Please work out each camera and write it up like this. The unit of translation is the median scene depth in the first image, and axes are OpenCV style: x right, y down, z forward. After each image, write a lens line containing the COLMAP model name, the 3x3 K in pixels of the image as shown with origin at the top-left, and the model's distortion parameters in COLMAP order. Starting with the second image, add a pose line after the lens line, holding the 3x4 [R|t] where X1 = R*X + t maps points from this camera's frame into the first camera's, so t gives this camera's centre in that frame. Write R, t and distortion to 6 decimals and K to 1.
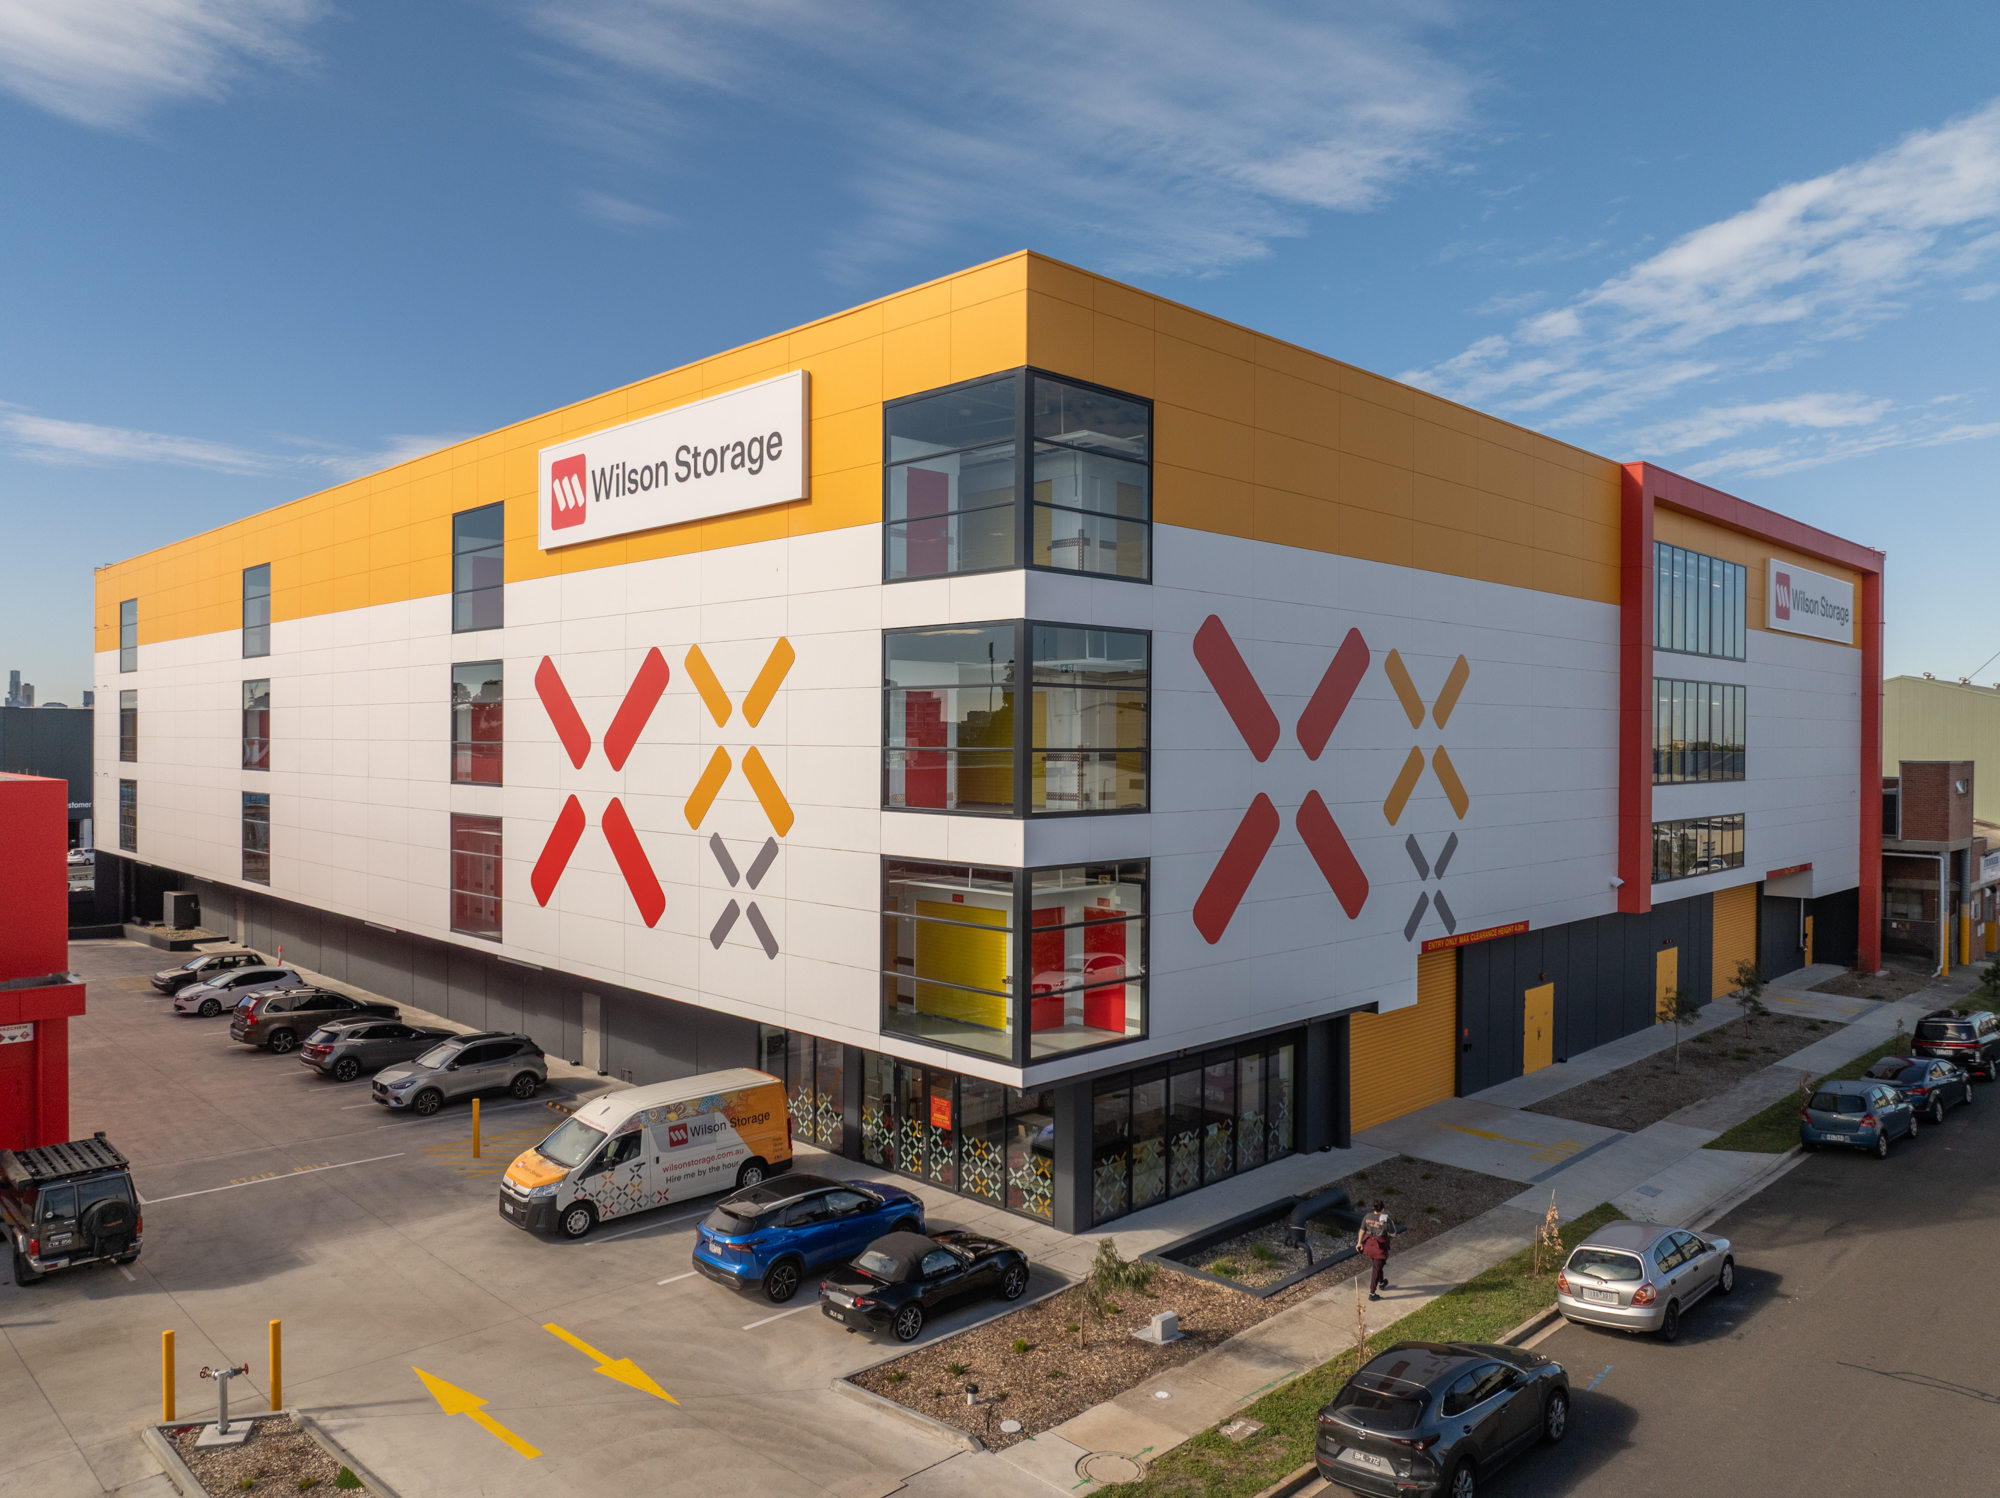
lens RADIAL K [[1396.9, 0, 1000.0], [0, 1396.9, 749.0], [0, 0, 1]] dist [-0.024023, 0.004161]
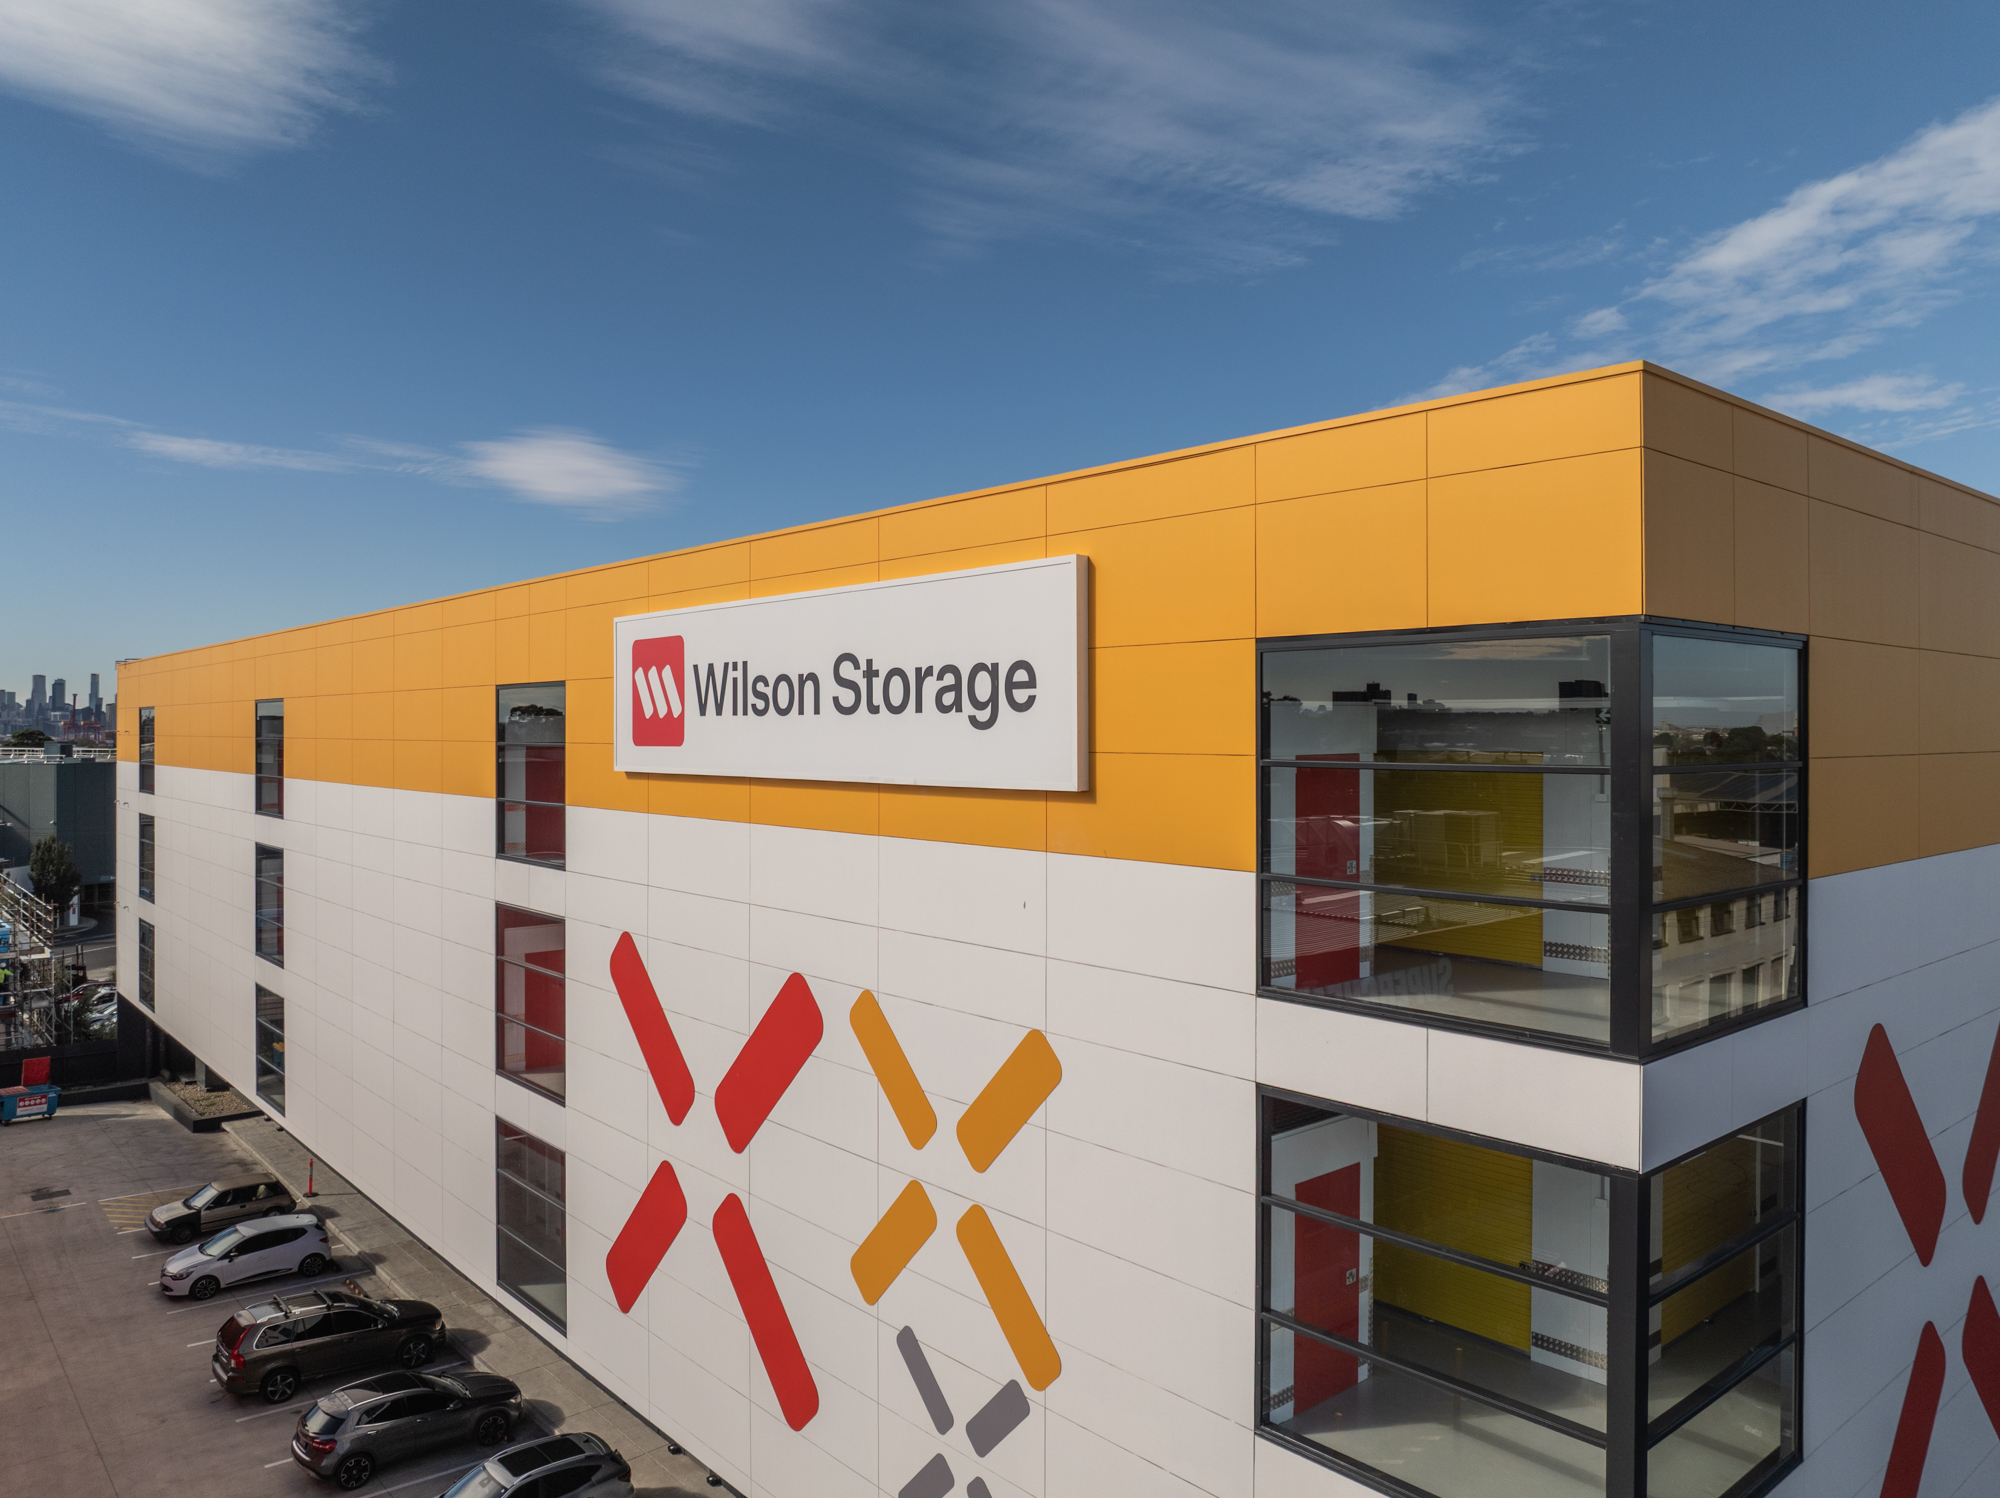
lens RADIAL K [[1439.4, 0, 1000.0], [0, 1439.4, 749.0], [0, 0, 1]] dist [-0.024443, -0.000624]
pose [[0.997379, -0.003110, -0.072288, -0.119147], [0.003303, 0.999991, 0.002560, -0.178953], [0.072280, -0.002792, 0.997380, 0.398525]]
